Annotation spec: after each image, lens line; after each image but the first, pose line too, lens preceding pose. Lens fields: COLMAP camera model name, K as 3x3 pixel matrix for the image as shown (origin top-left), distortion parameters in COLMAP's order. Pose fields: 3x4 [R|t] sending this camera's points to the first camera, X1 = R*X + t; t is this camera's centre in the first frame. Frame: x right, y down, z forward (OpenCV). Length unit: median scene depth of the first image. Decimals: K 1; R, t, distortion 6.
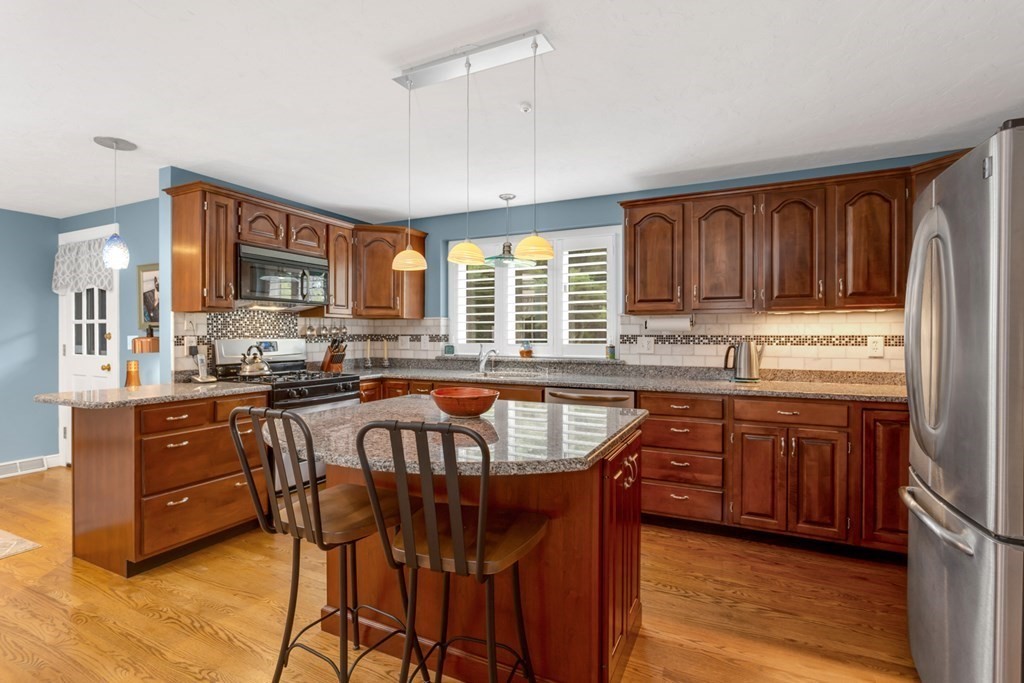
lens RADIAL K [[503.0, 0, 511.0], [0, 503.0, 335.3], [0, 0, 1]] dist [-0.006757, 0.002169]
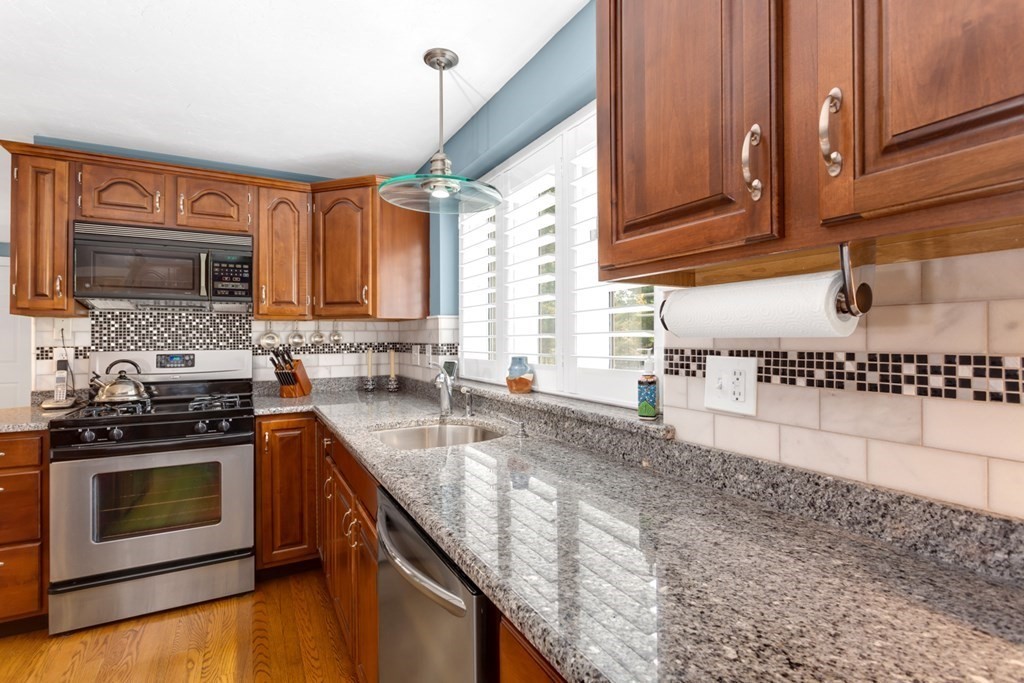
lens RADIAL K [[482.6, 0, 506.7], [0, 482.6, 337.1], [0, 0, 1]] dist [0.001789, -0.000918]
pose [[0.808243, -0.005765, -0.588820, 0.343975], [0.003703, 0.999982, -0.004707, -0.007511], [0.588837, 0.001625, 0.808250, 0.726997]]
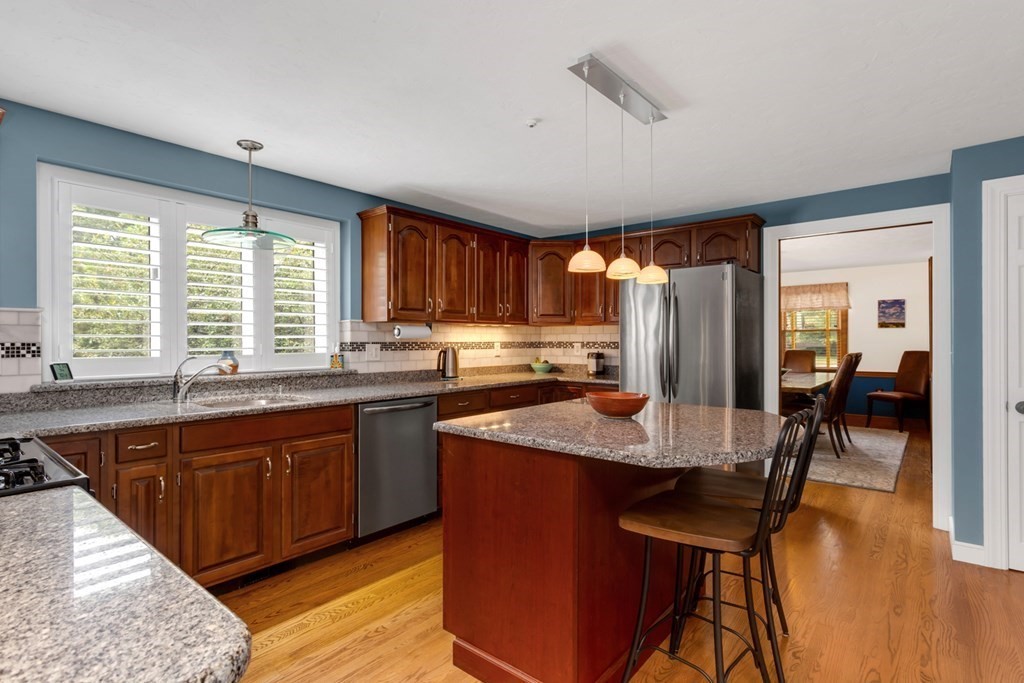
lens RADIAL K [[503.0, 0, 505.2], [0, 503.0, 341.7], [0, 0, 1]] dist [-0.006757, 0.002169]
pose [[0.235187, -0.000256, 0.971950, -0.657696], [0.003949, 0.999992, -0.000692, 0.000512], [-0.971942, 0.004001, 0.235186, 0.540556]]
